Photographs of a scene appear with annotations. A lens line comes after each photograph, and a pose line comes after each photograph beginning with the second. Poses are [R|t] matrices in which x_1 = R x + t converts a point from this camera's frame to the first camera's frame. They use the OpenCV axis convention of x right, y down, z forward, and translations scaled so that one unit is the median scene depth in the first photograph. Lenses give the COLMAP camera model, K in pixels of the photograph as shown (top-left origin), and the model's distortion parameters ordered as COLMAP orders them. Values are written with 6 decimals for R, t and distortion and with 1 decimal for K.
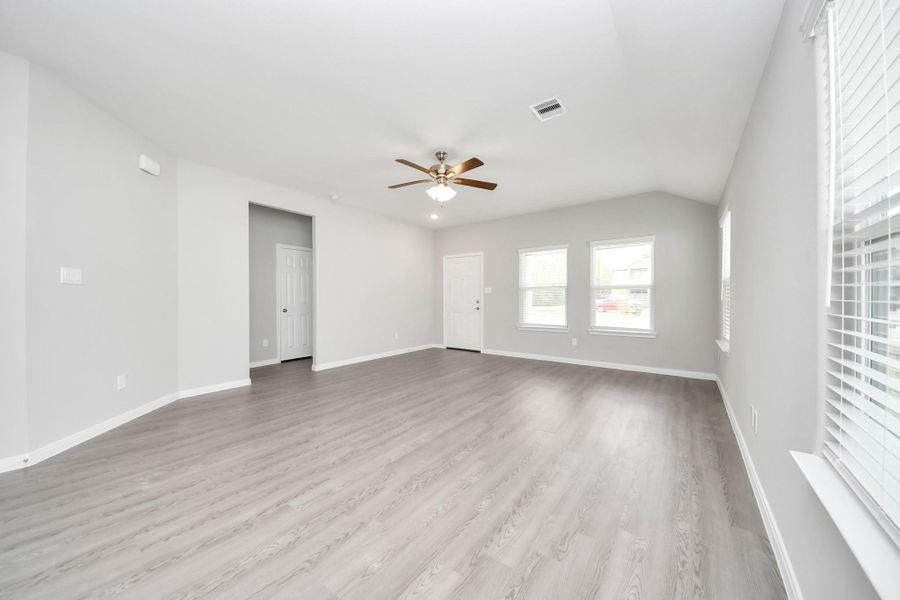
lens RADIAL K [[308.8, 0, 445.3], [0, 308.8, 300.5], [0, 0, 1]] dist [0.001577, -0.009534]
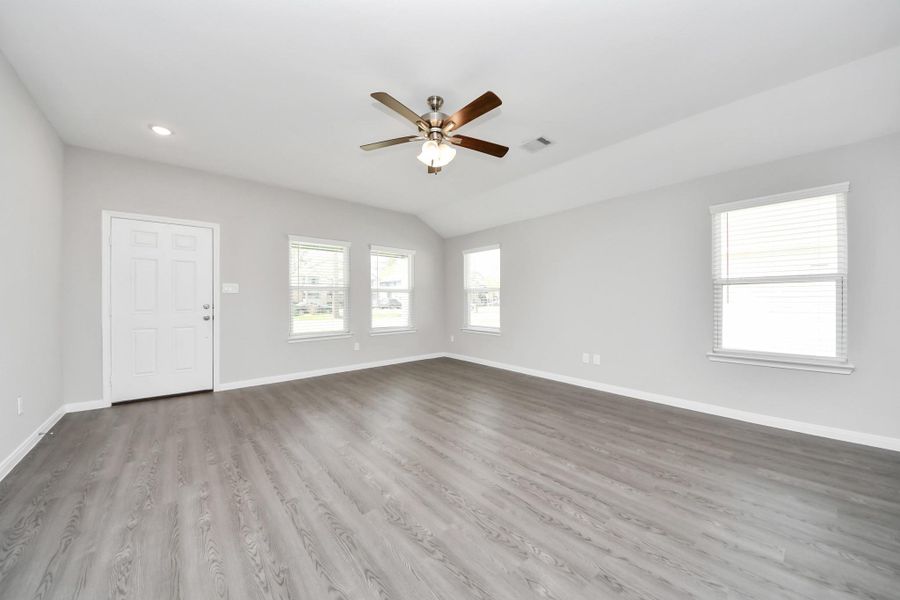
lens RADIAL K [[314.9, 0, 450.0], [0, 314.9, 300.0], [0, 0, 1]] dist [0.001871, -0.005843]
pose [[0.243280, 0.001995, 0.969954, -0.866052], [0.001669, 0.999996, -0.002476, -0.011375], [-0.969955, 0.002221, 0.243275, 0.948141]]
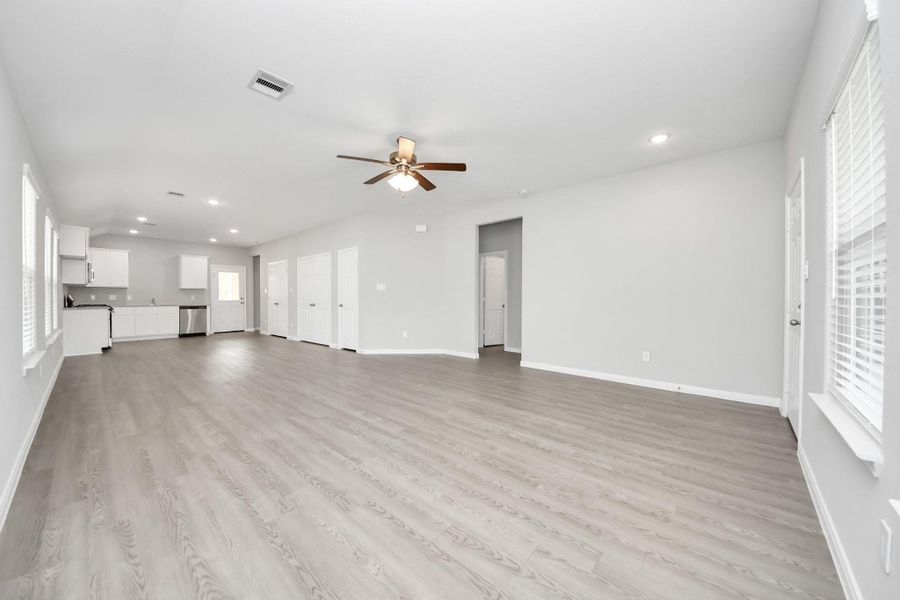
lens RADIAL K [[315.7, 0, 467.1], [0, 315.7, 299.2], [0, 0, 1]] dist [0.000602, -0.009728]
pose [[-0.051604, 0.007335, -0.998641, 1.122690], [0.000930, 0.999973, 0.007297, -0.002133], [0.998667, -0.000552, -0.051610, 1.492594]]
